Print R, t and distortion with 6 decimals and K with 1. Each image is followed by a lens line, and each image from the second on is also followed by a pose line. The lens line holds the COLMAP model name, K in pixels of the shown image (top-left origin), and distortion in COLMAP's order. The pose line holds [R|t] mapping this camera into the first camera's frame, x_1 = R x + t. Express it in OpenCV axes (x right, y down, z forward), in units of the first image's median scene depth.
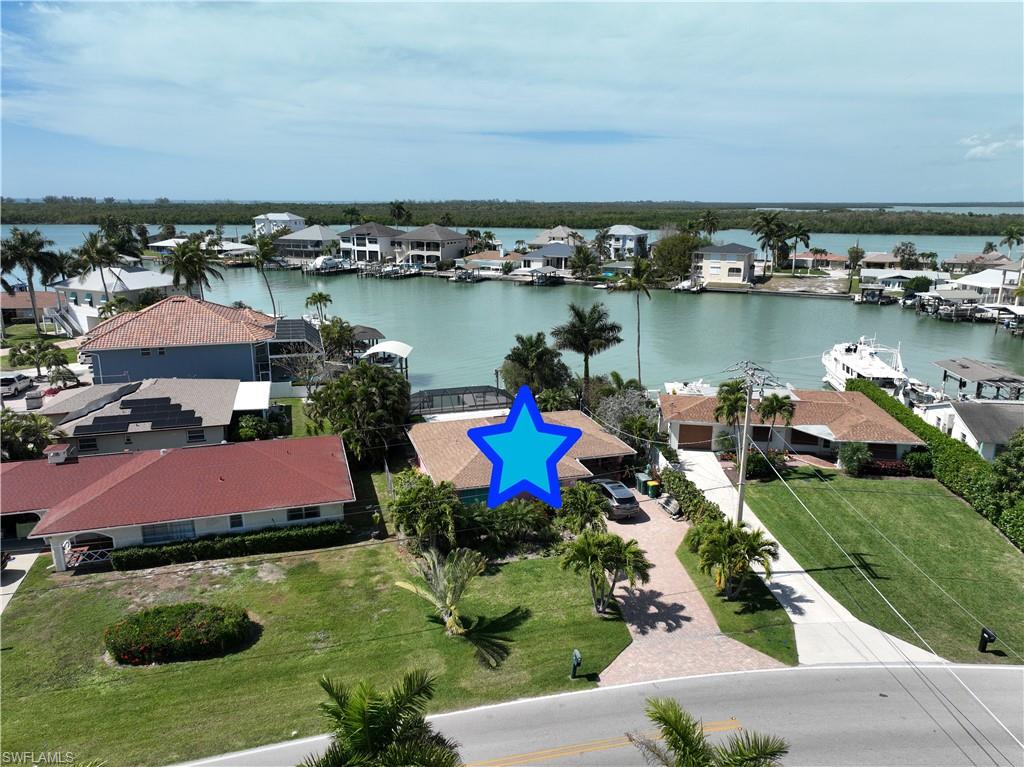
lens RADIAL K [[717.9, 0, 516.8], [0, 717.9, 380.9], [0, 0, 1]] dist [0.001253, 0.015973]
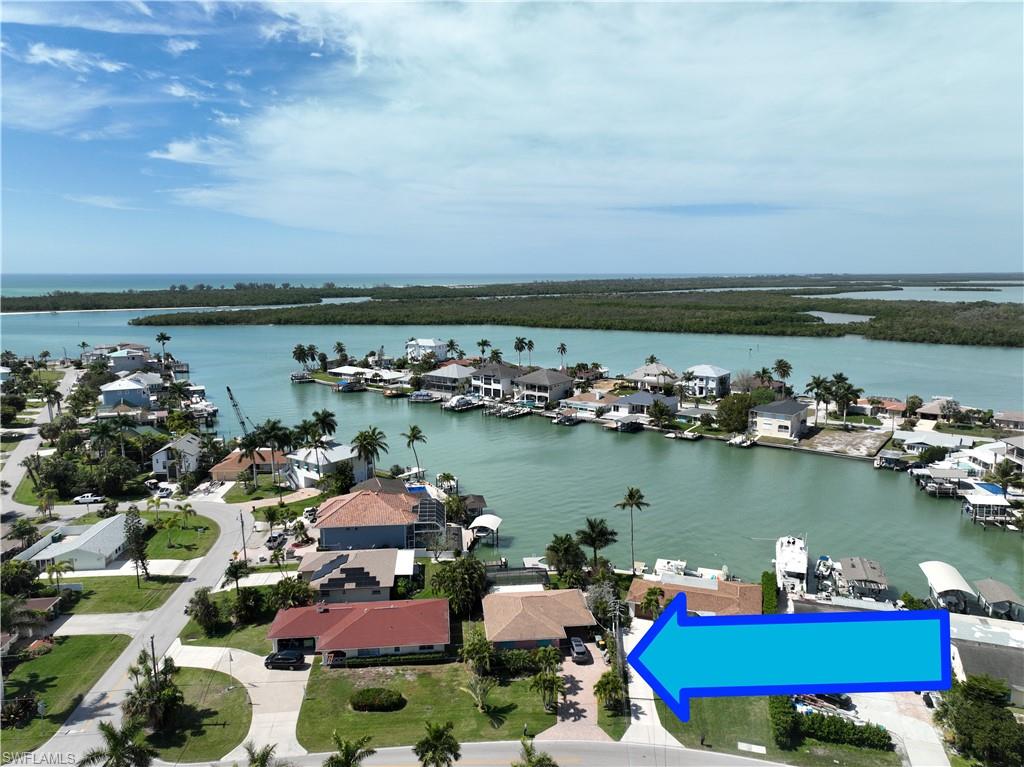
lens RADIAL K [[717.9, 0, 516.8], [0, 717.9, 380.9], [0, 0, 1]] dist [0.001253, 0.015973]
pose [[0.982014, 0.022590, -0.187452, 0.241811], [-0.040273, 0.995030, -0.091066, -0.288217], [0.184463, 0.096978, 0.978043, -0.772482]]
